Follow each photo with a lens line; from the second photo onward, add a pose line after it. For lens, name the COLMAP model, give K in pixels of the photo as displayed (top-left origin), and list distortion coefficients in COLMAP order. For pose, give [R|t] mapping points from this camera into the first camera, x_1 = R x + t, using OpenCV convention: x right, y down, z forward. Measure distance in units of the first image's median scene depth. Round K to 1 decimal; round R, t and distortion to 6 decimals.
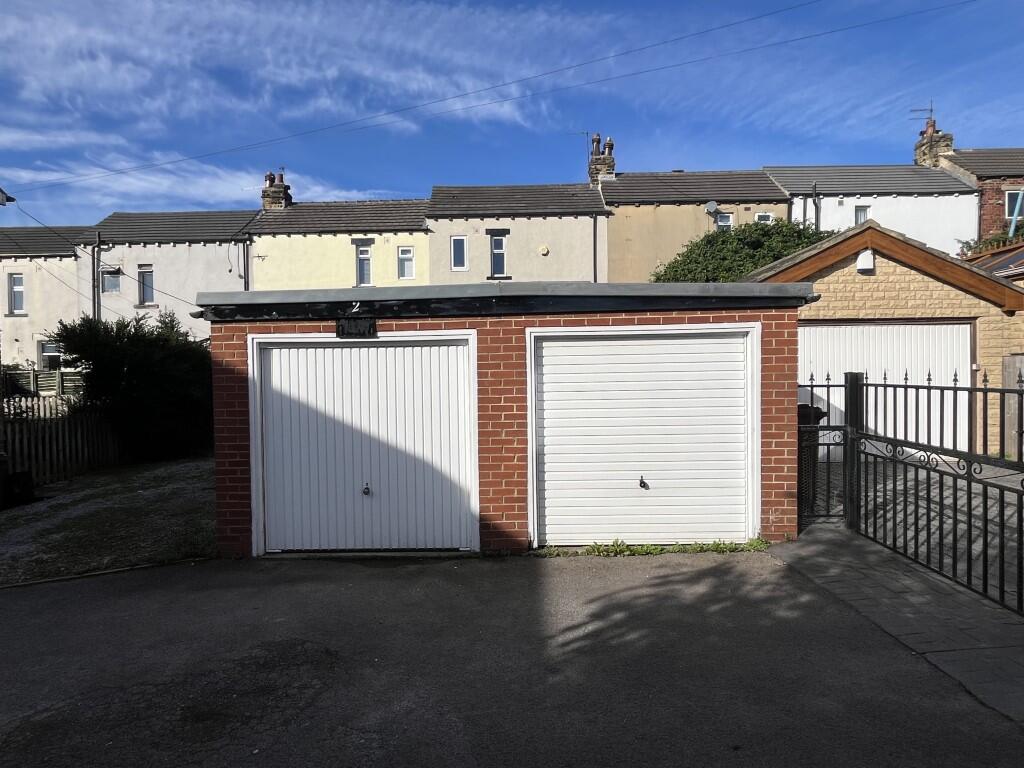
lens RADIAL K [[575.8, 0, 517.0], [0, 575.8, 381.1], [0, 0, 1]] dist [-0.006293, -0.000683]
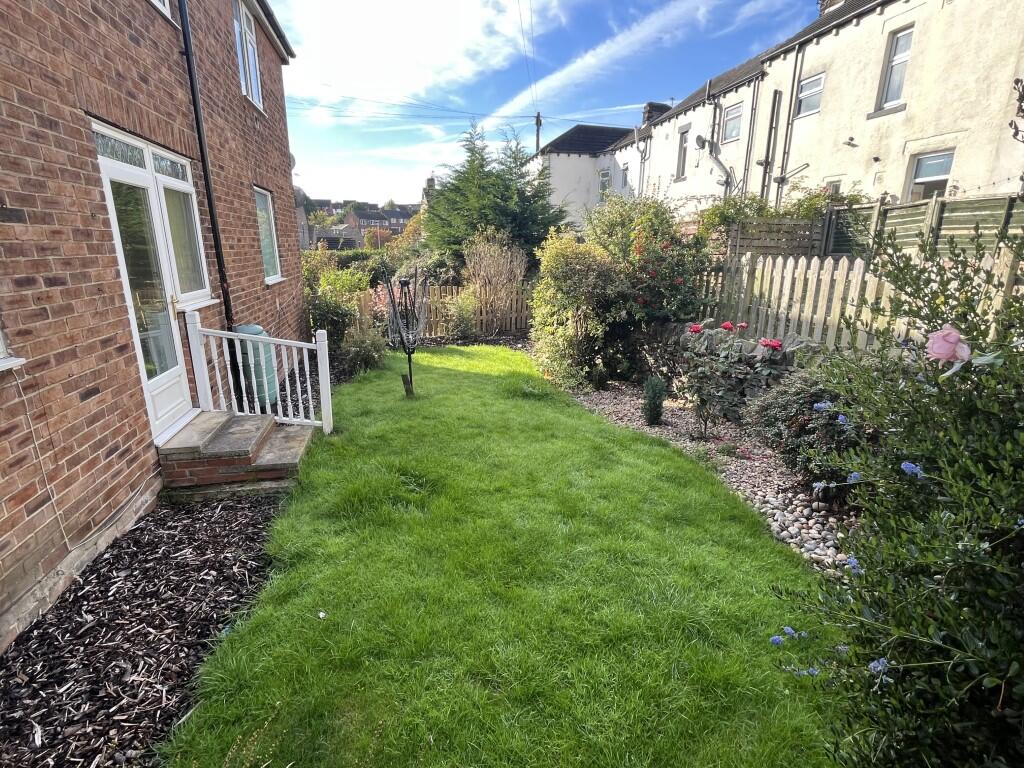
lens RADIAL K [[509.2, 0, 511.4], [0, 509.2, 385.7], [0, 0, 1]] dist [0.001535, -0.000045]
pose [[0.218953, 0.274481, -0.936333, -0.115657], [-0.025806, 0.960911, 0.275651, 0.004487], [0.975394, -0.036192, 0.217478, 0.146802]]
